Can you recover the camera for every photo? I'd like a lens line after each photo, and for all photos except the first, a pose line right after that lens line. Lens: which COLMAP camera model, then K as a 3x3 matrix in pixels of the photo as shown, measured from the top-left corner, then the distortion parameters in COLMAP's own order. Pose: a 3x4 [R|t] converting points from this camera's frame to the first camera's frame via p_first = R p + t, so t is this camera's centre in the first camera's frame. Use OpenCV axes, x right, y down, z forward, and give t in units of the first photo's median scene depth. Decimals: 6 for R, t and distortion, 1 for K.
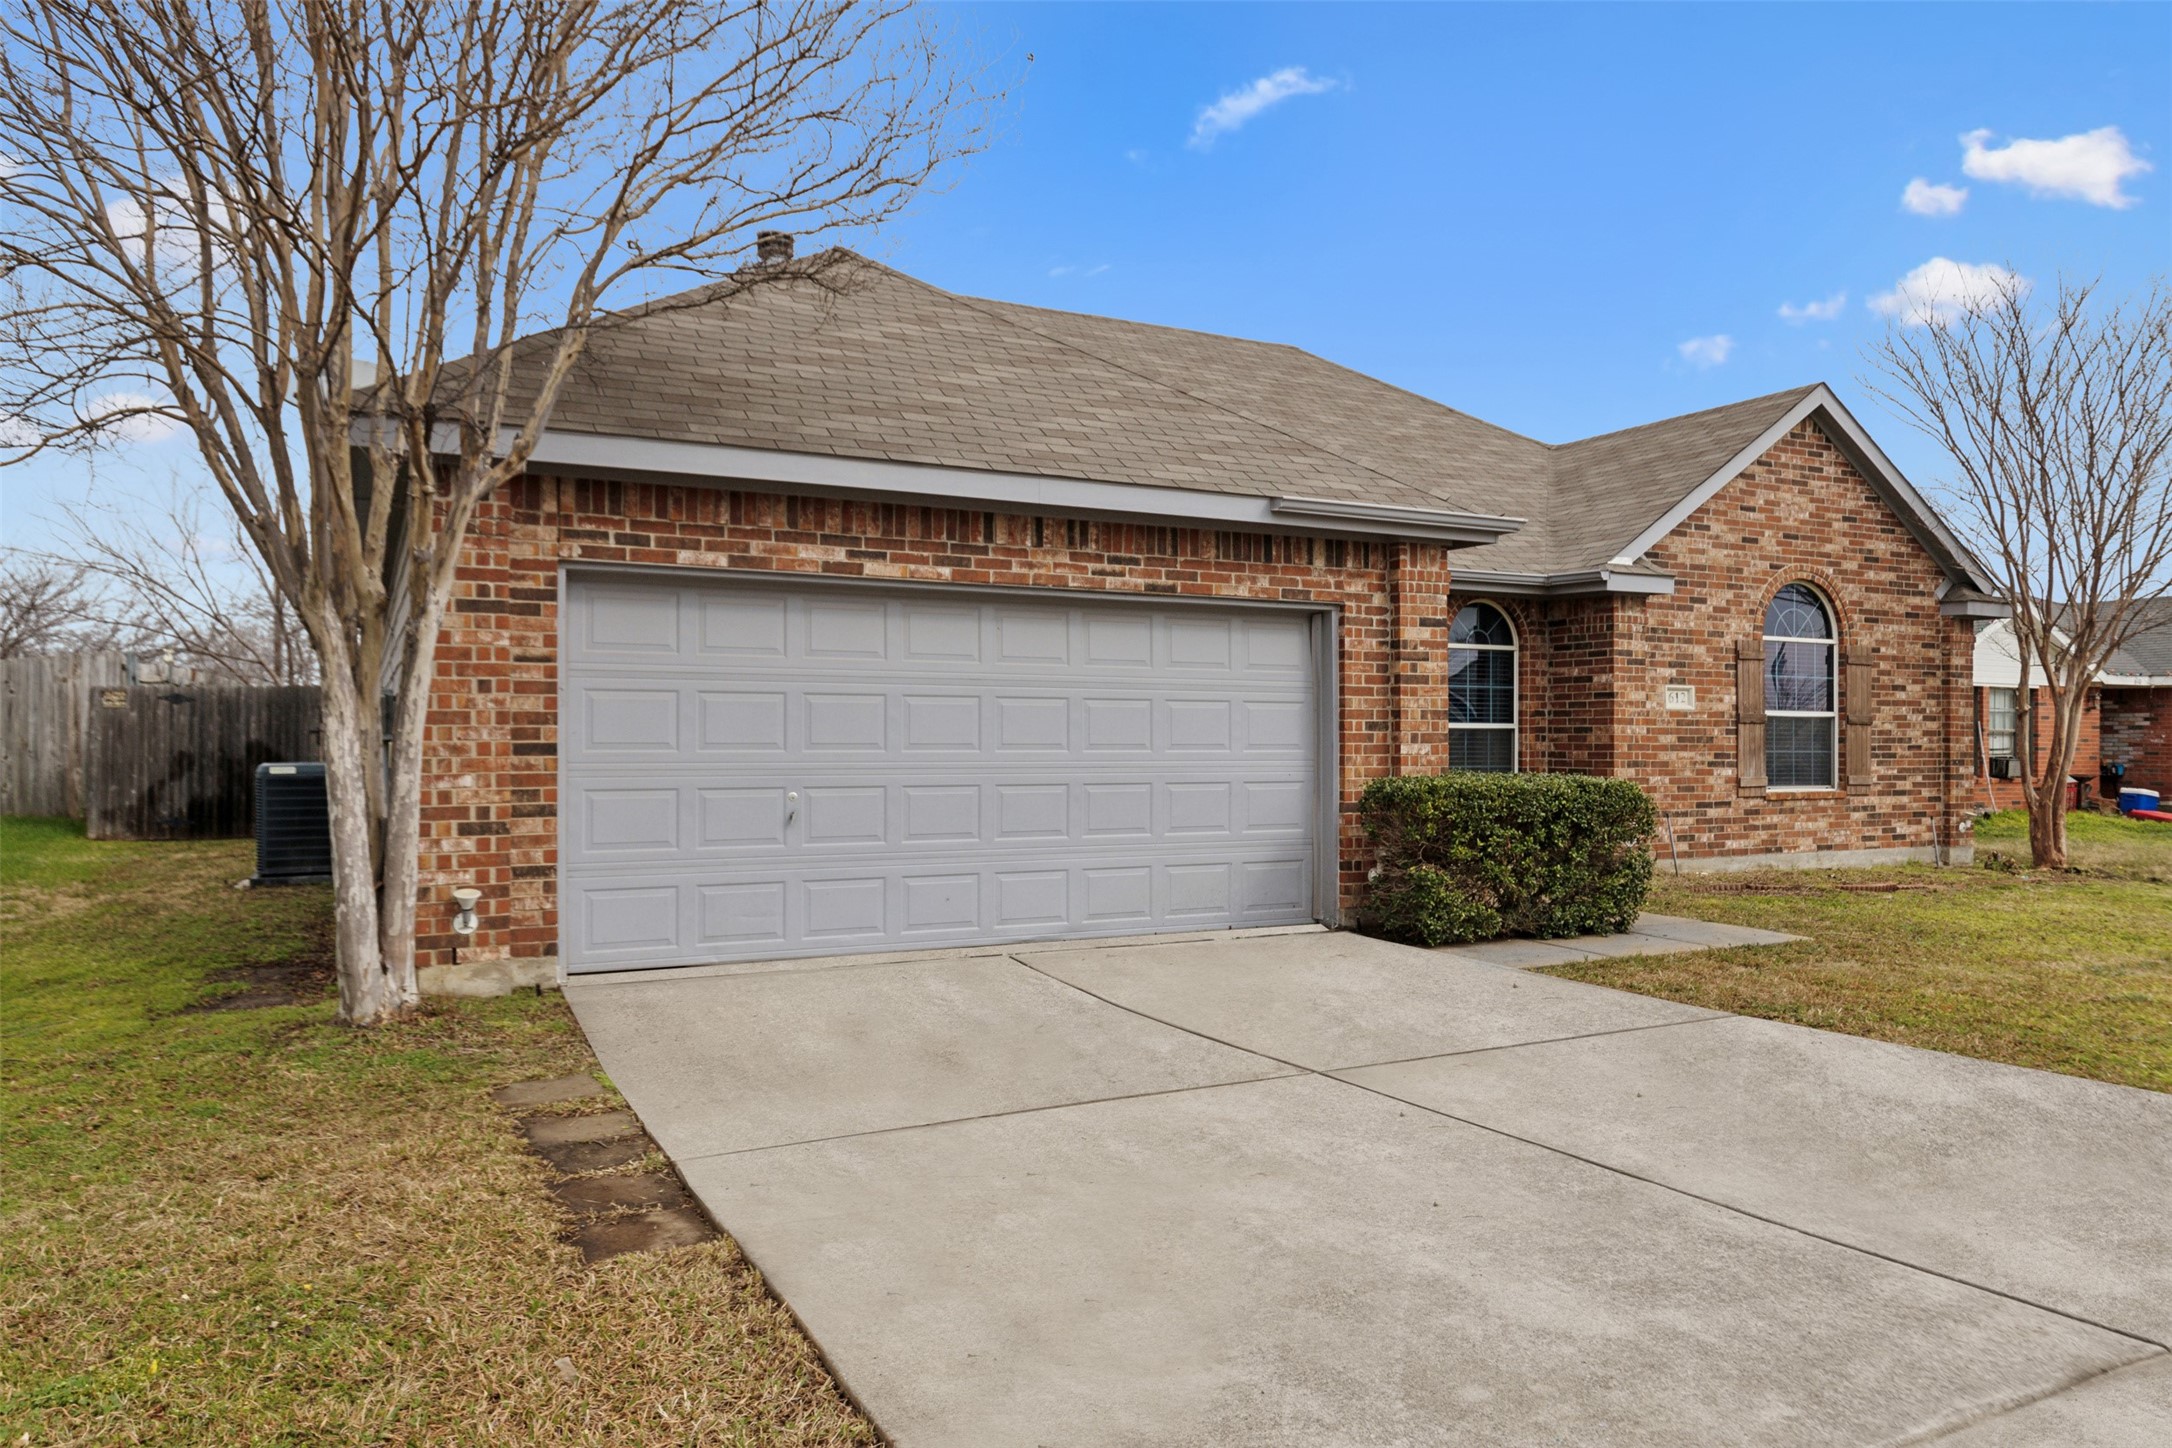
lens RADIAL K [[1600.5, 0, 1088.9], [0, 1600.5, 677.8], [0, 0, 1]] dist [-0.001928, -0.000232]
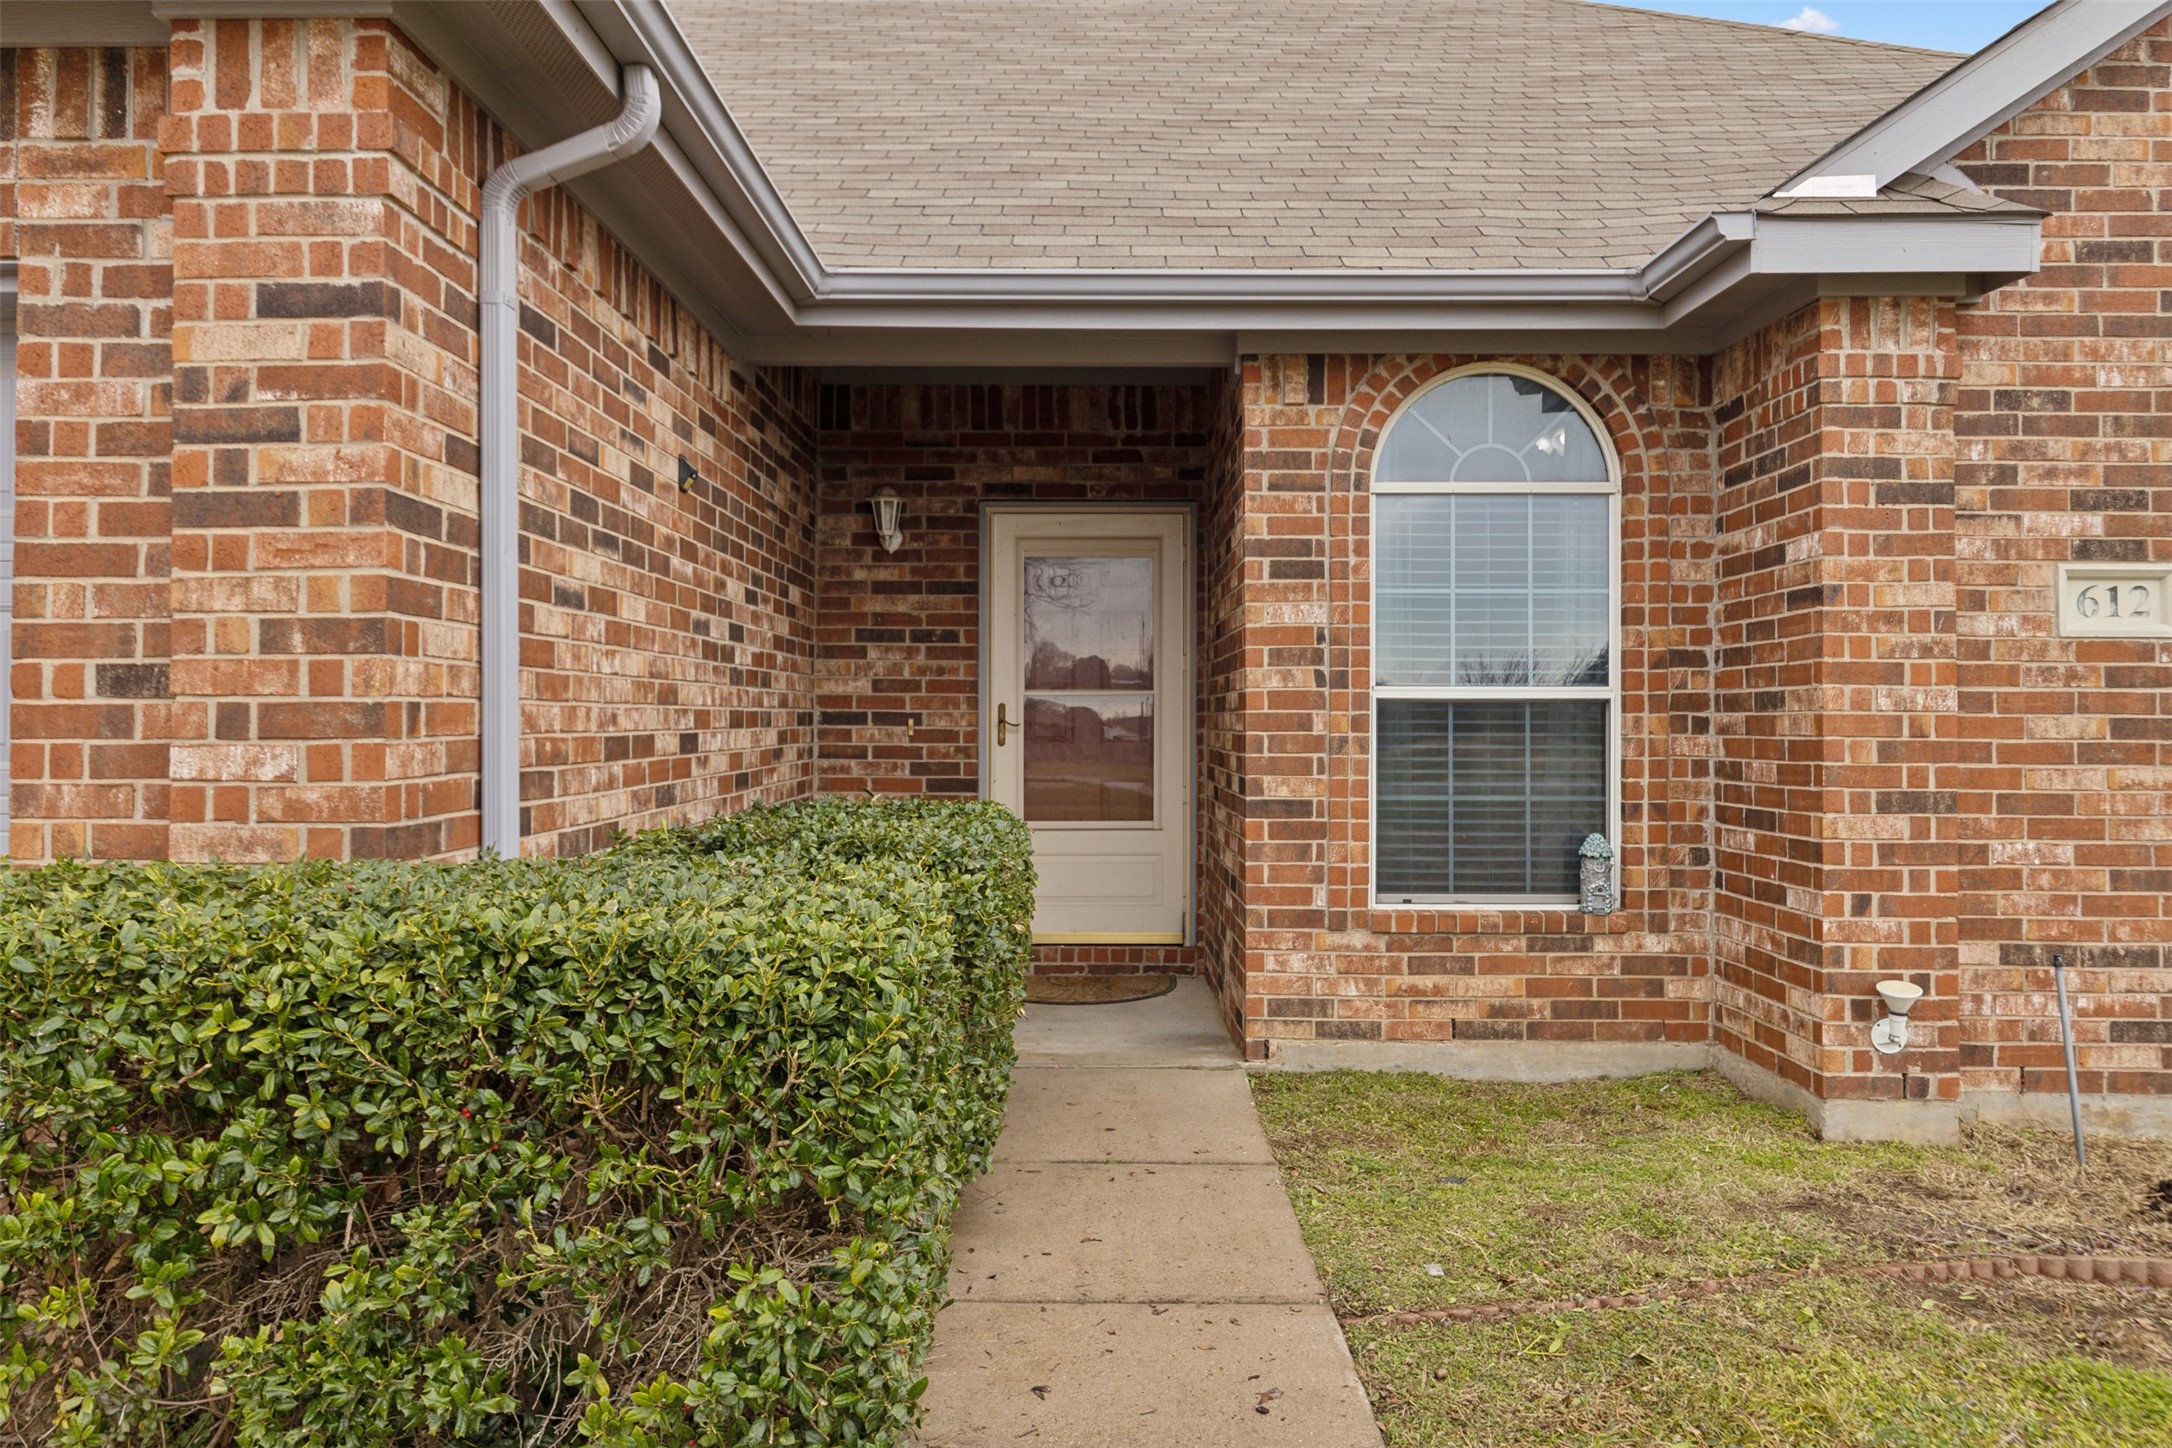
lens RADIAL K [[1600.5, 0, 1088.9], [0, 1600.5, 677.8], [0, 0, 1]] dist [-0.001928, -0.000232]
pose [[0.873781, -0.015548, -0.486071, 0.352292], [0.018387, 0.999830, 0.001071, 0.024549], [0.485972, -0.009874, 0.873918, 0.626695]]
